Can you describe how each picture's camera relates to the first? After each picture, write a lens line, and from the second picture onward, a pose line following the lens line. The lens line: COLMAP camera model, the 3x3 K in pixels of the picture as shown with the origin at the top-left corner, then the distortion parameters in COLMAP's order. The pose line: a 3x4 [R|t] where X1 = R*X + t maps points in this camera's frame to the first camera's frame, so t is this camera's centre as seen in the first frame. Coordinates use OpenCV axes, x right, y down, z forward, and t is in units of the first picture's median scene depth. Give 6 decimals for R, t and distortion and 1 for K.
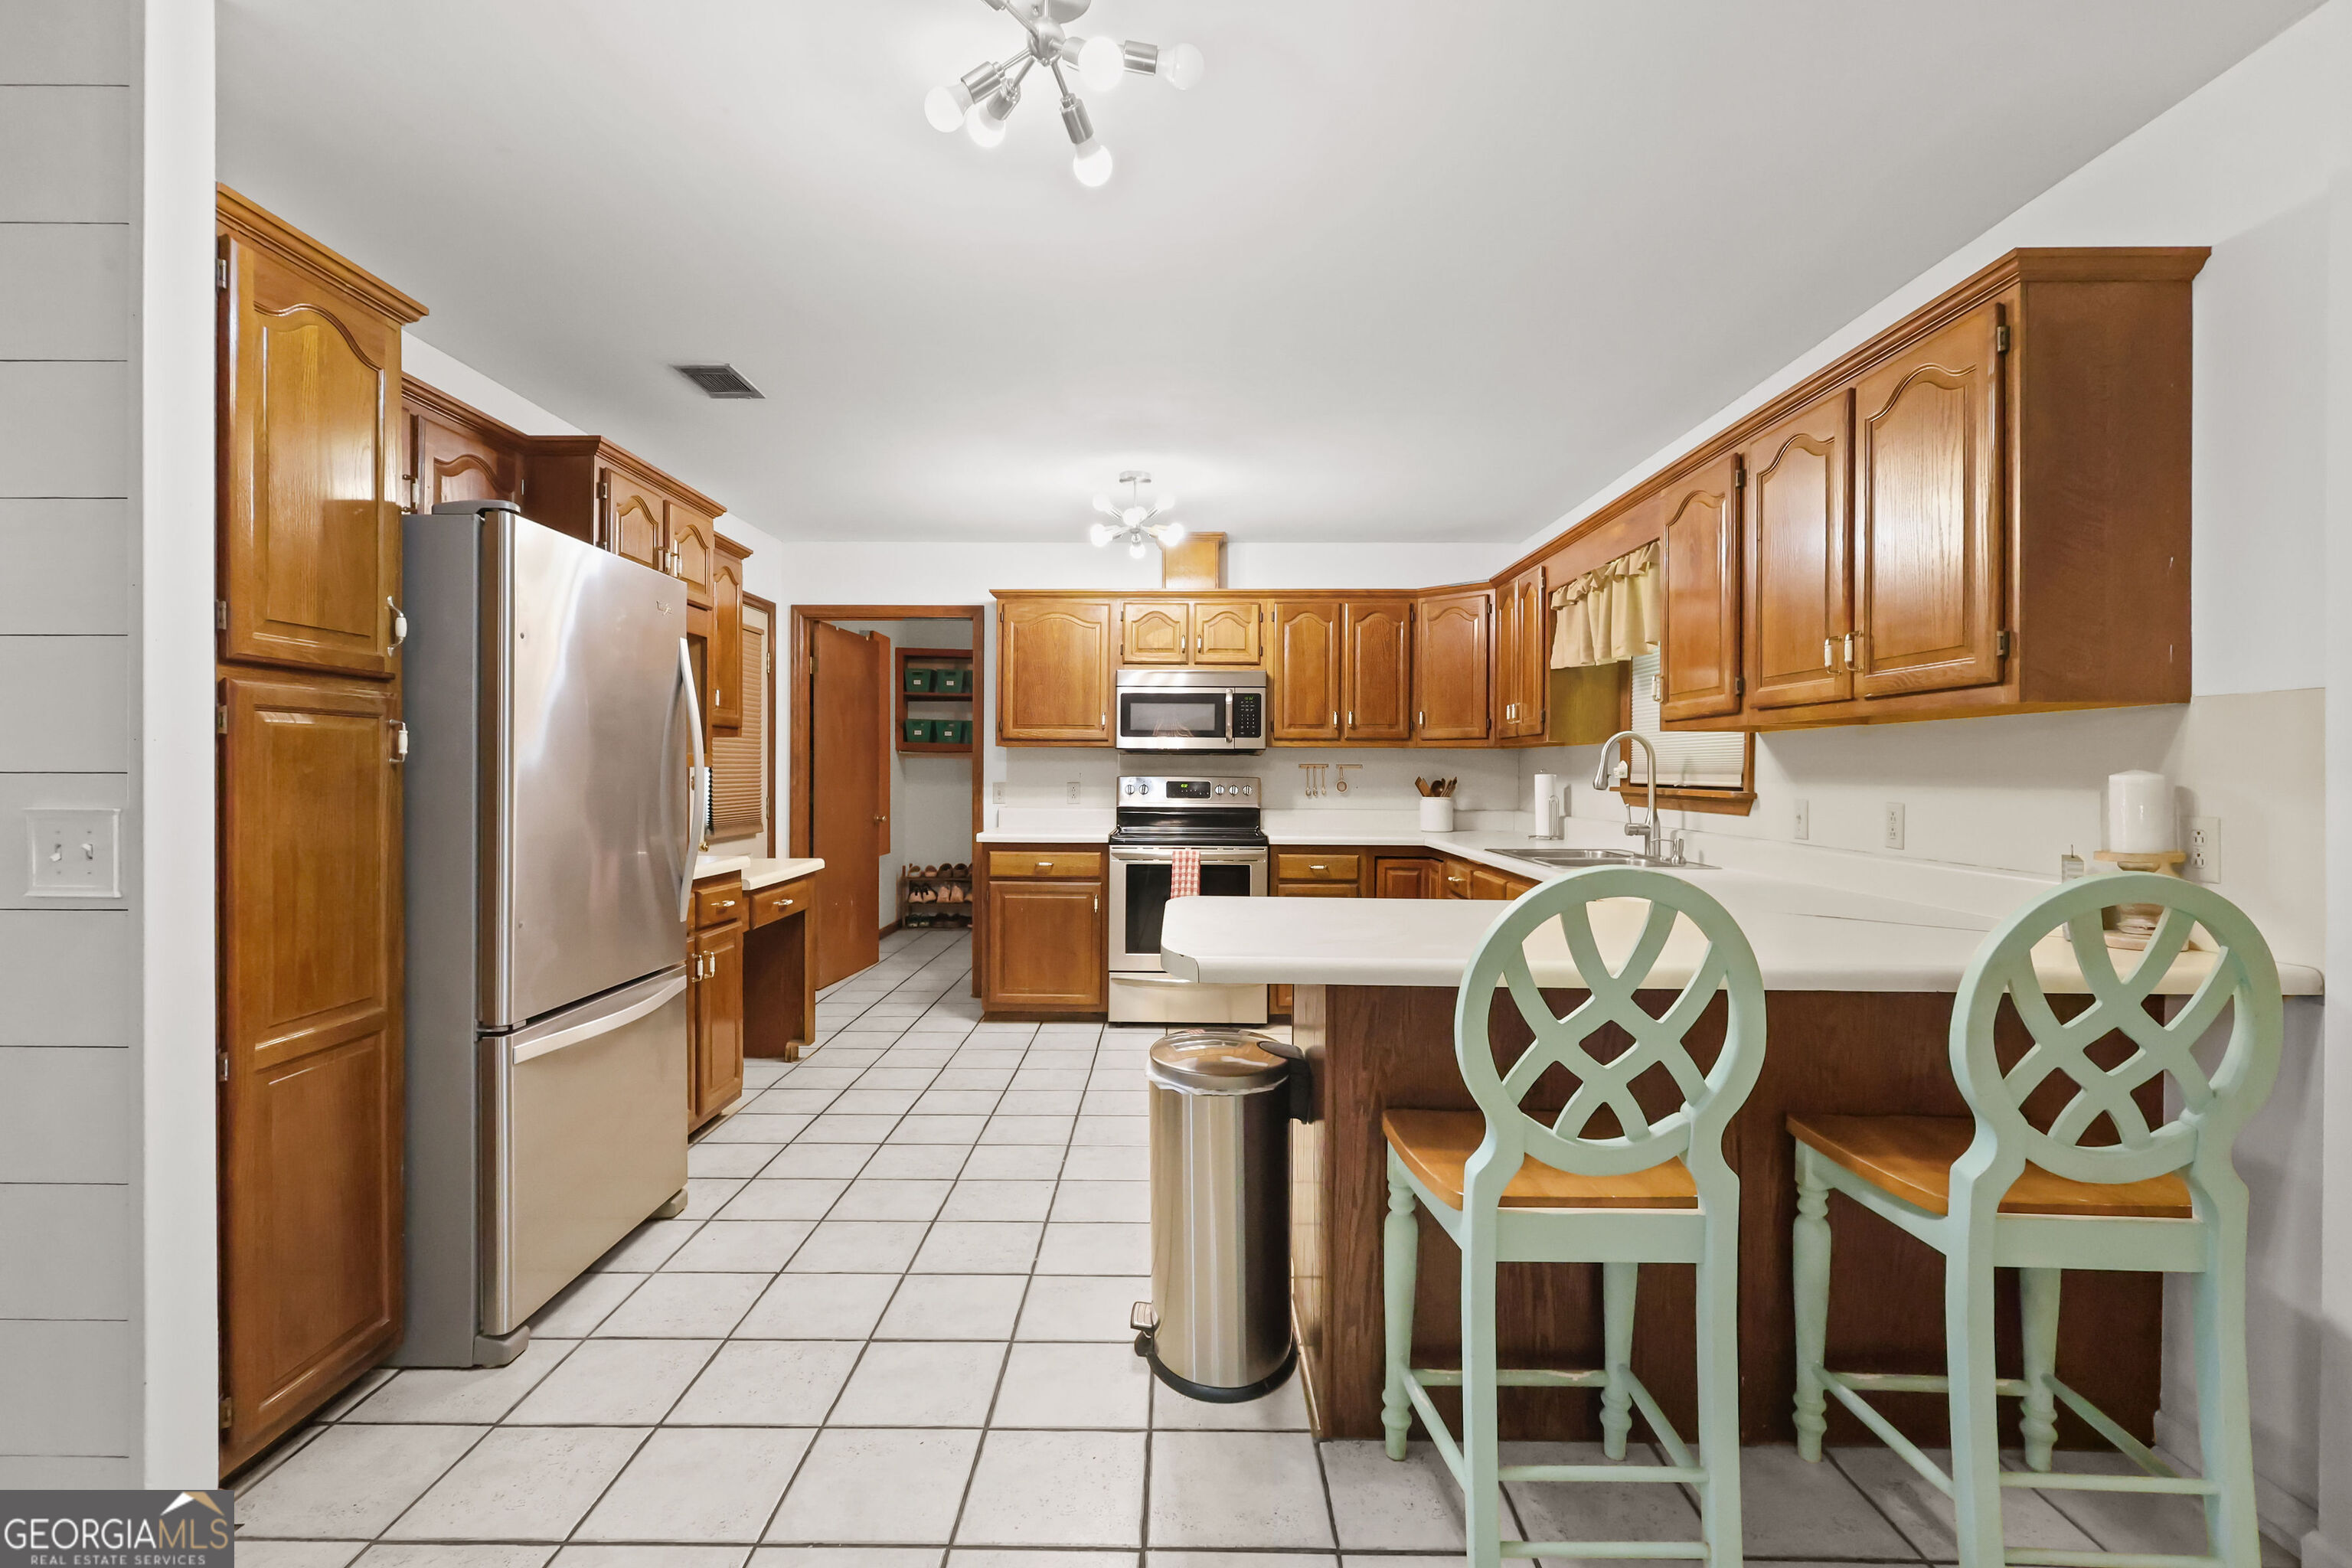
lens RADIAL K [[1077.1, 0, 1181.4], [0, 1077.1, 772.4], [0, 0, 1]] dist [-0.000743, 0.000543]
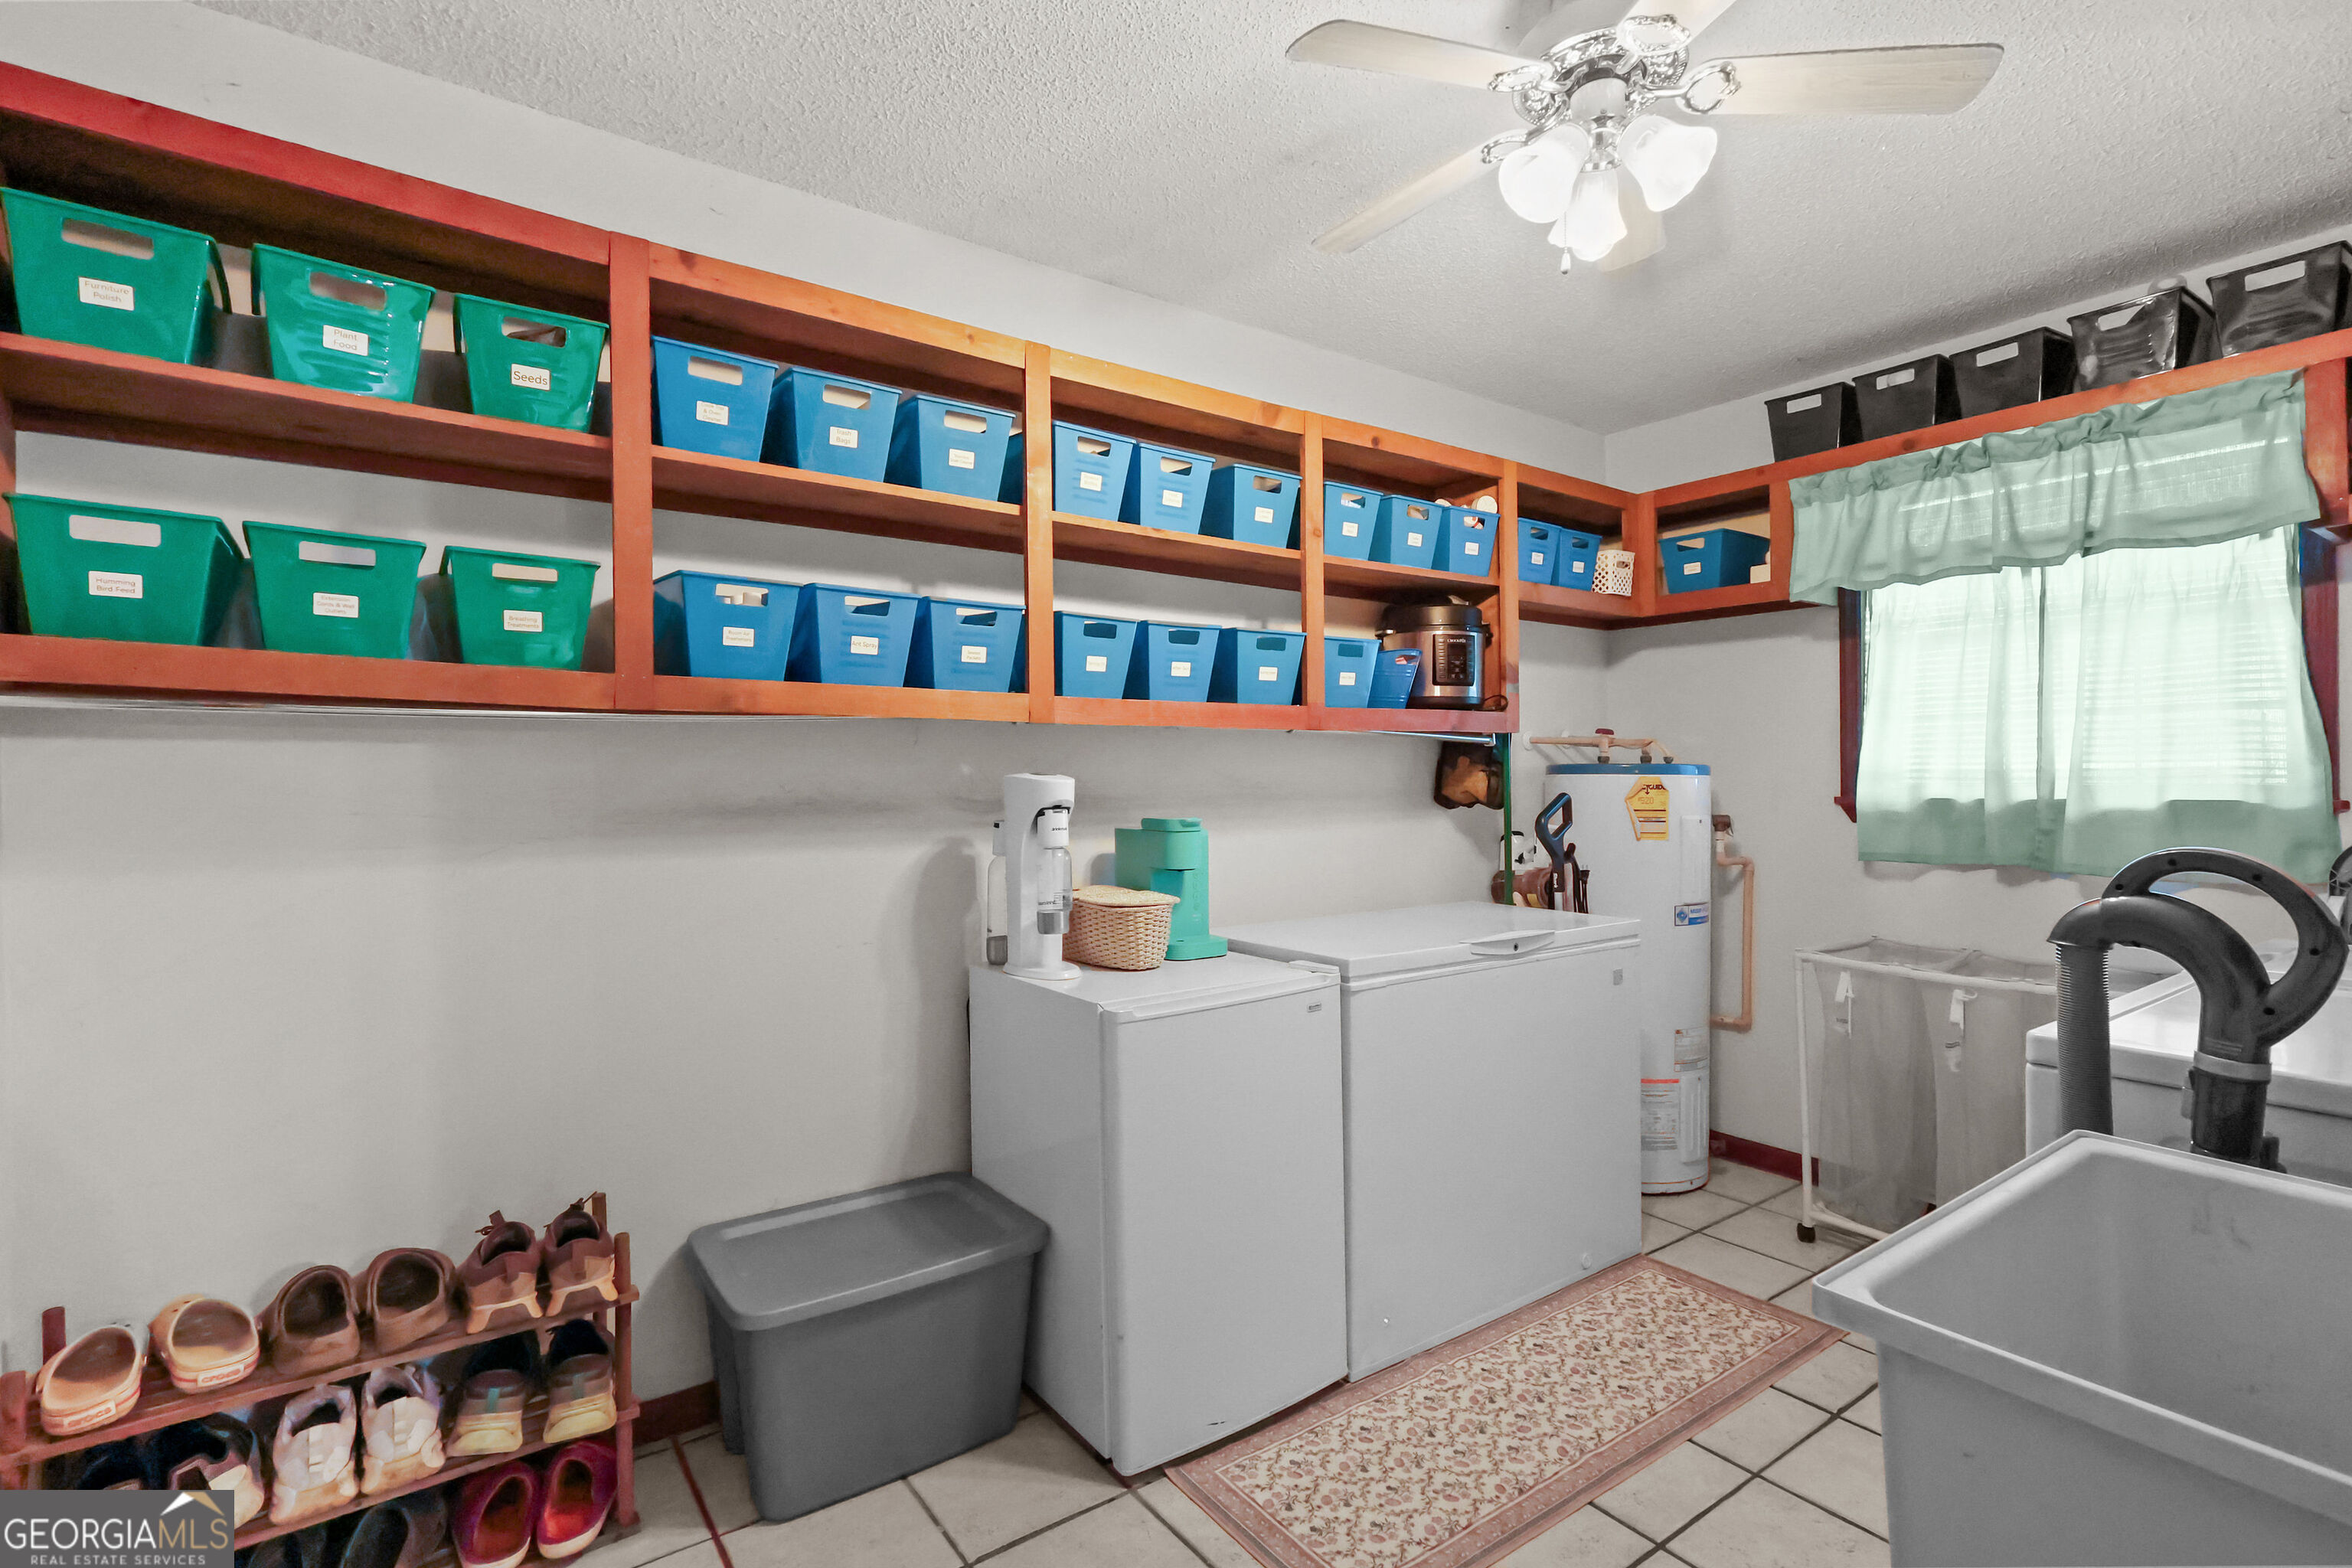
lens RADIAL K [[1077.1, 0, 1176.0], [0, 1077.1, 788.7], [0, 0, 1]] dist [-0.000743, 0.000543]
pose [[0.812950, -0.008202, 0.582275, -0.309048], [0.008028, 0.999964, 0.002876, -0.004182], [-0.582277, 0.002337, 0.812987, 1.137448]]
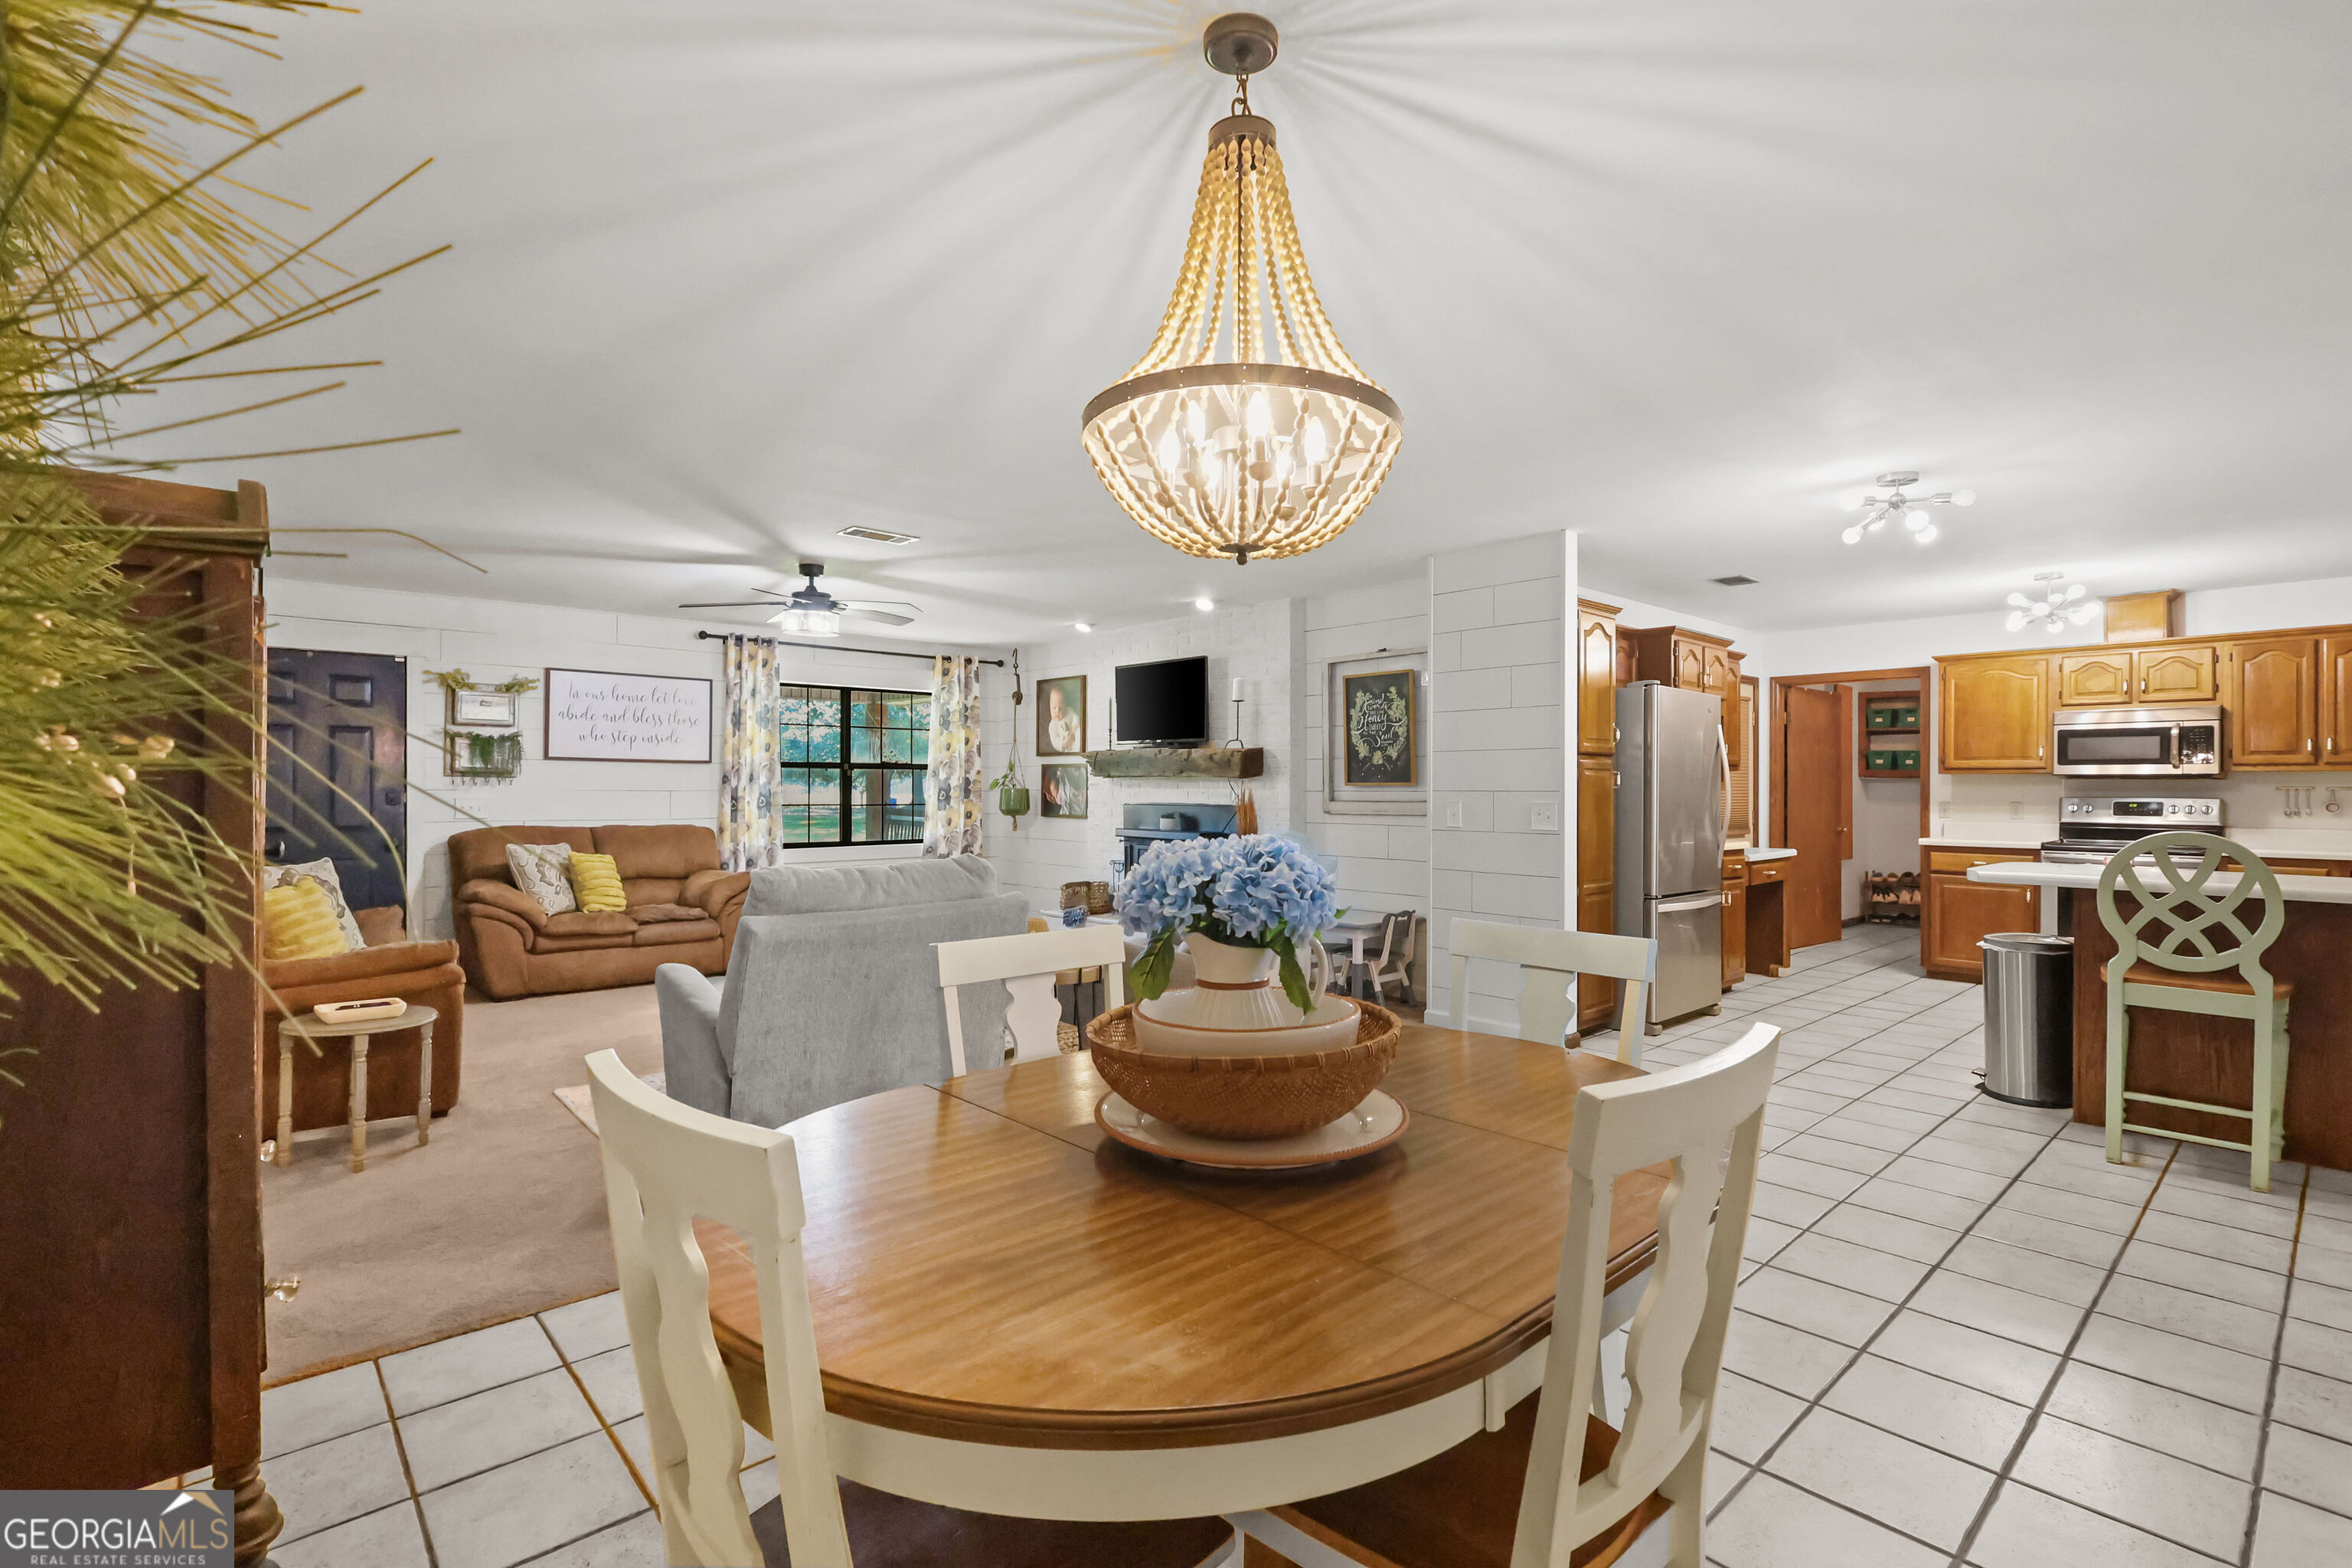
lens RADIAL K [[1077.1, 0, 1166.4], [0, 1077.1, 787.0], [0, 0, 1]] dist [-0.000743, 0.000543]
pose [[0.663879, -0.003548, -0.747831, 0.189224], [-0.002744, 0.999970, -0.007180, 0.003873], [0.747835, 0.006819, 0.663850, -0.593390]]
